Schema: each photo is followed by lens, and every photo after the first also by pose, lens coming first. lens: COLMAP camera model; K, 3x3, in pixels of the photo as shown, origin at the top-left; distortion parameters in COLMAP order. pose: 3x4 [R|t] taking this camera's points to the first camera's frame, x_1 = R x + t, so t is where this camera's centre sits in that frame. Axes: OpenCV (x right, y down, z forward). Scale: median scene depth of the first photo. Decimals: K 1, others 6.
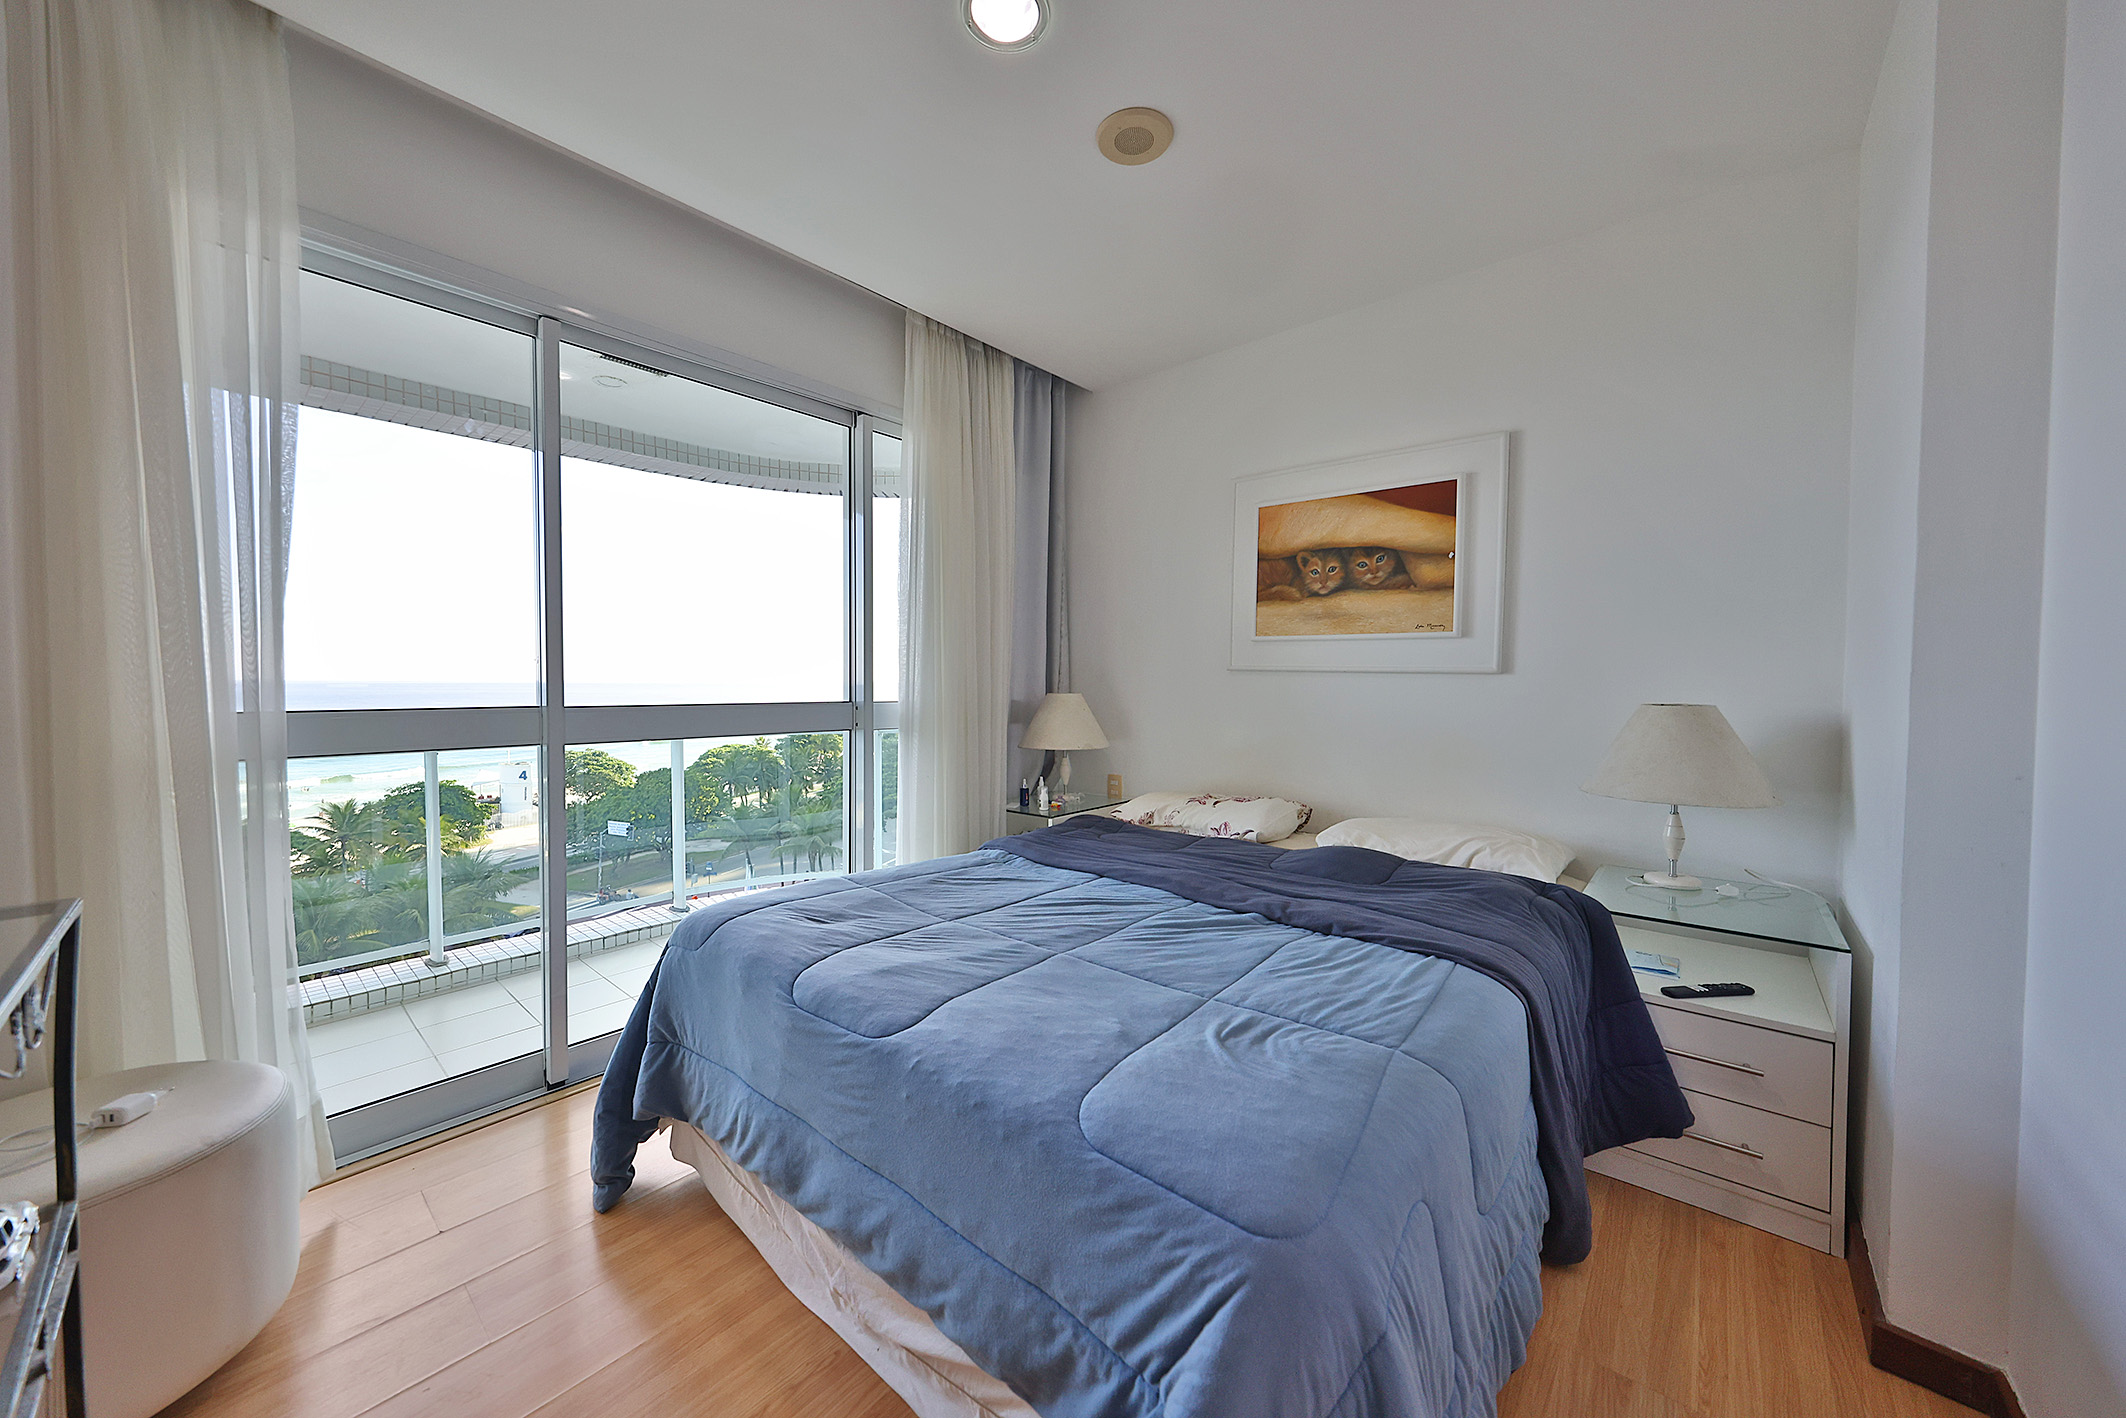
lens RADIAL K [[749.7, 0, 1078.4], [0, 749.7, 706.0], [0, 0, 1]] dist [0.043178, 0.000001]
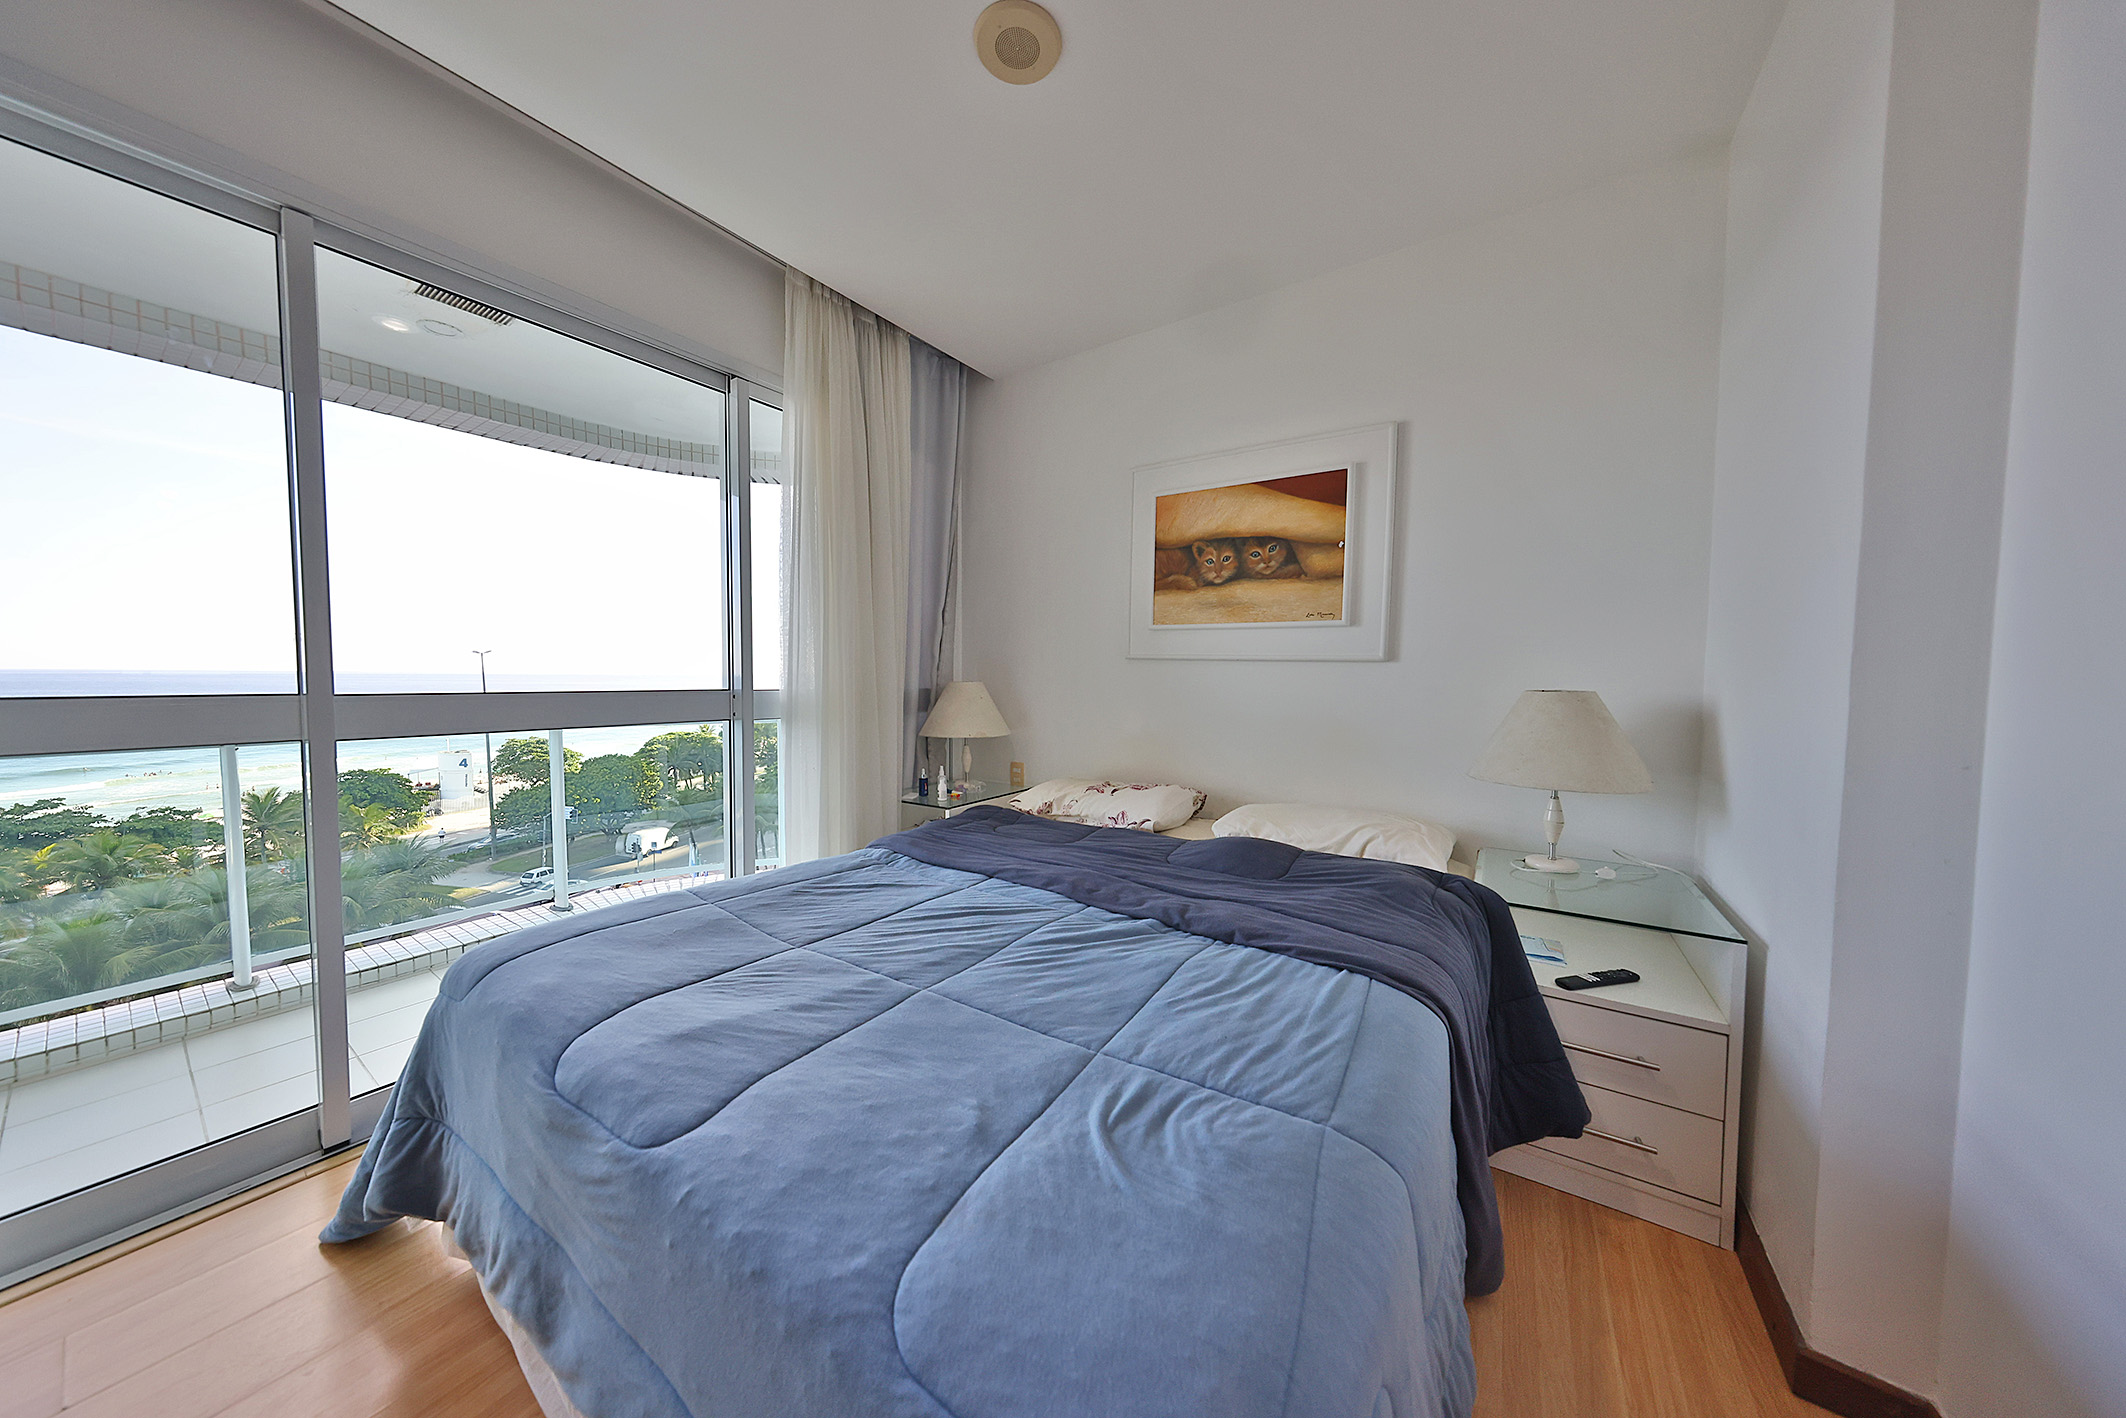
lens RADIAL K [[630.3, 0, 1084.4], [0, 630.3, 709.3], [0, 0, 1]] dist [0.064755, -0.000011]
pose [[0.992404, -0.004479, 0.122941, 0.053555], [0.001839, 0.999766, 0.021575, 0.002853], [-0.123009, -0.021185, 0.992179, 0.226404]]
